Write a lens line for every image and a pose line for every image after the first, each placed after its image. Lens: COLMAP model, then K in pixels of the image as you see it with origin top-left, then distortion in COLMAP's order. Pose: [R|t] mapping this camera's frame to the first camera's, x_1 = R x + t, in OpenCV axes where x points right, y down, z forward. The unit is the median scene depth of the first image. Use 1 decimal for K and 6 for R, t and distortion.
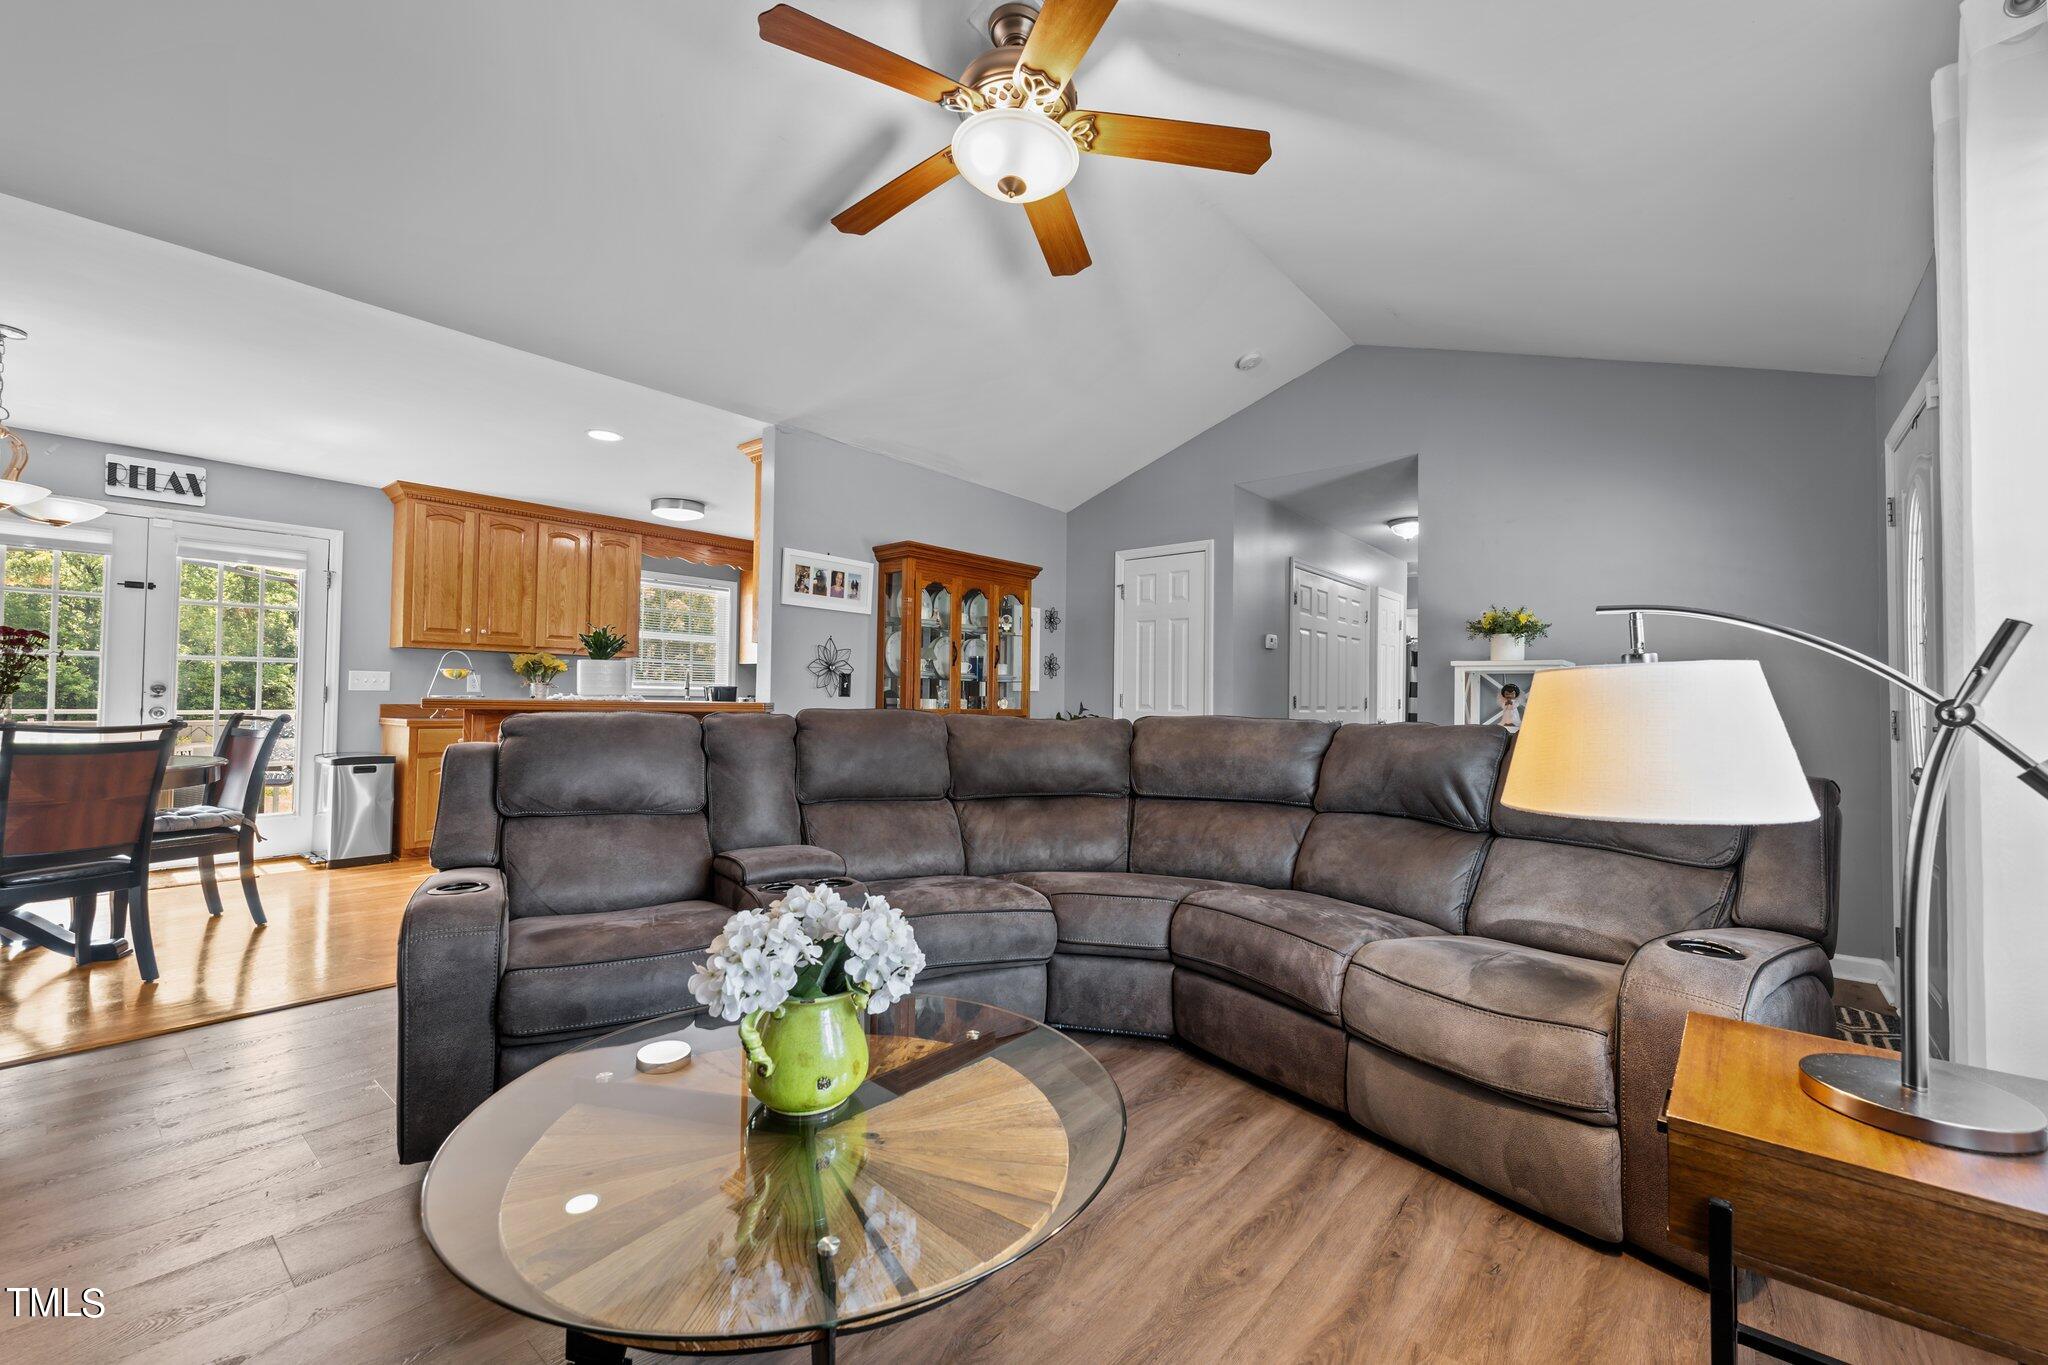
lens RADIAL K [[847.6, 0, 1016.2], [0, 847.6, 679.9], [0, 0, 1]] dist [0.000561, 0.000143]
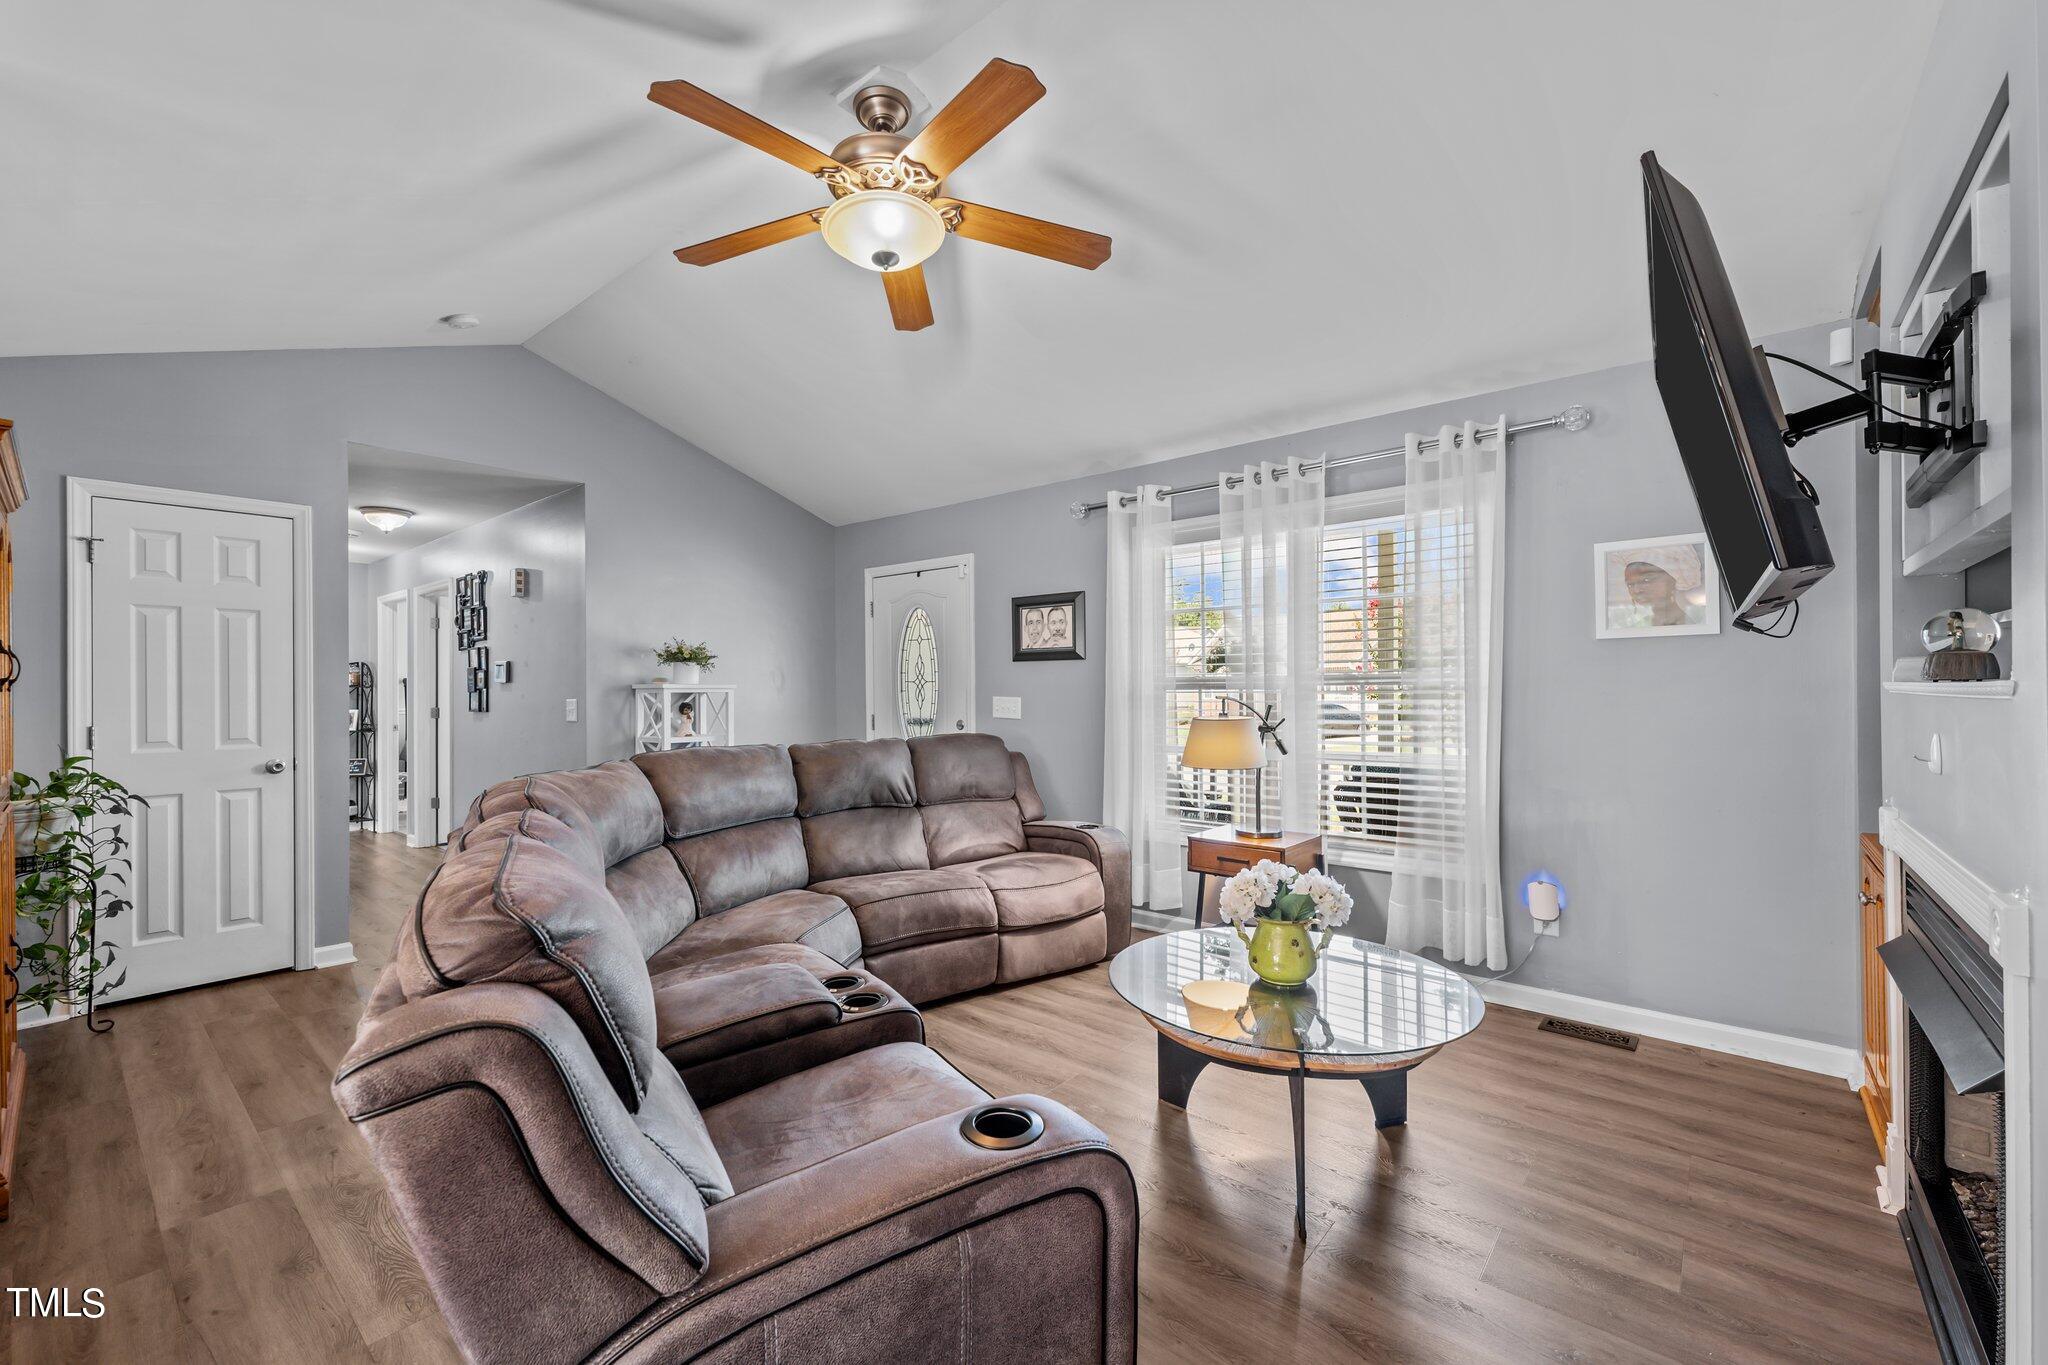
lens RADIAL K [[847.6, 0, 1027.8], [0, 847.6, 689.4], [0, 0, 1]] dist [0.000561, 0.000143]
pose [[-0.014819, -0.011833, 0.999820, -1.074382], [-0.019199, 0.999749, 0.011547, -0.063180], [-0.999706, -0.019024, -0.015043, 0.846020]]
